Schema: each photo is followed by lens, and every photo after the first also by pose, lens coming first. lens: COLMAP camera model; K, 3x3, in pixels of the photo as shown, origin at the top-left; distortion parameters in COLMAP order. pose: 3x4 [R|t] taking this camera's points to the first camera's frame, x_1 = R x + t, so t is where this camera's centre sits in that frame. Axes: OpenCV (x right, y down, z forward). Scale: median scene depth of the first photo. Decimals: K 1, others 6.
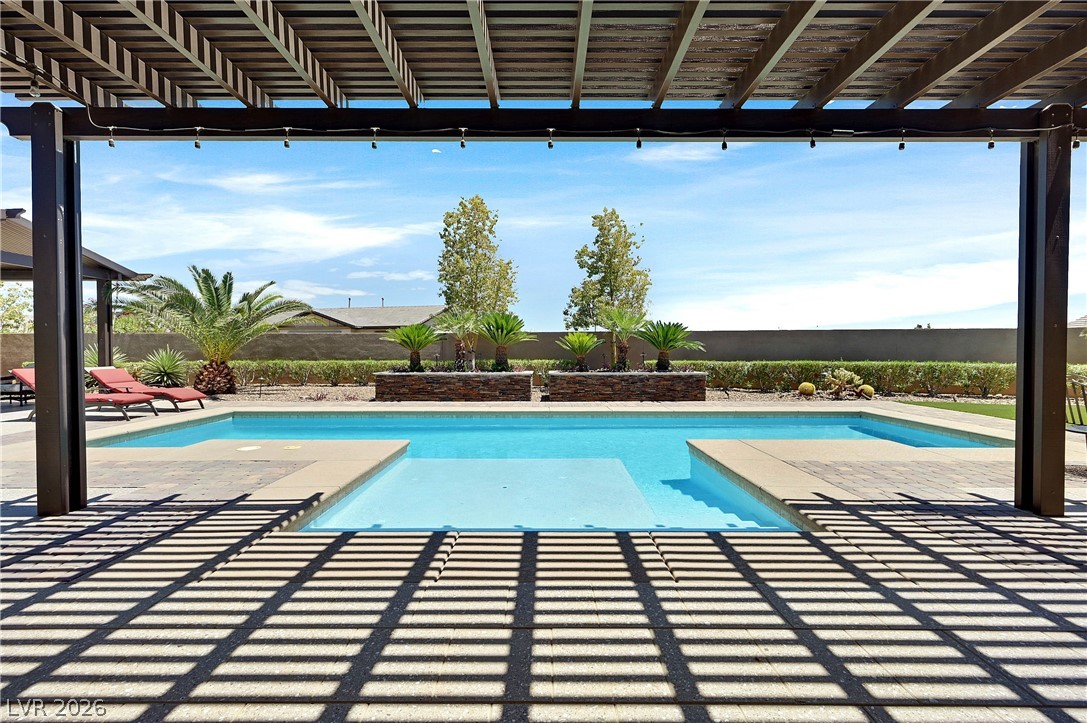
lens RADIAL K [[478.0, 0, 548.6], [0, 478.0, 355.3], [0, 0, 1]] dist [0.011189, 0.000162]
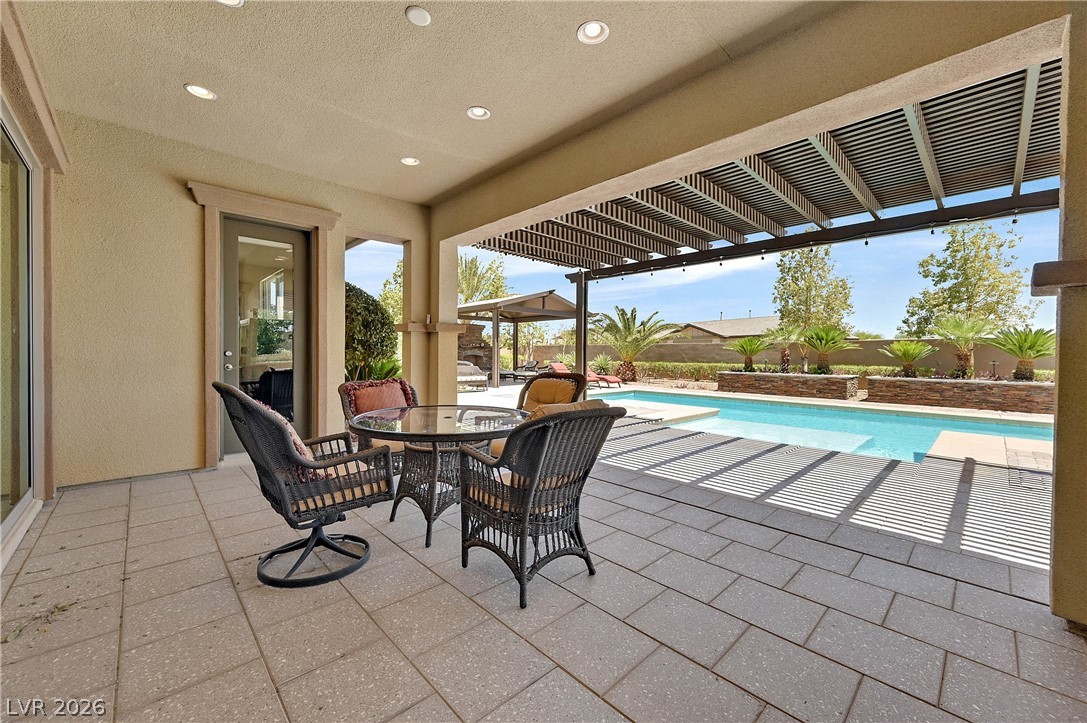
lens RADIAL K [[434.8, 0, 546.5], [0, 434.8, 356.0], [0, 0, 1]] dist [0.012847, 0.000038]
pose [[0.704415, 0.008803, -0.709734, 0.194725], [-0.015225, 0.999880, -0.002710, 0.000714], [0.709625, 0.012715, 0.704465, -0.279113]]
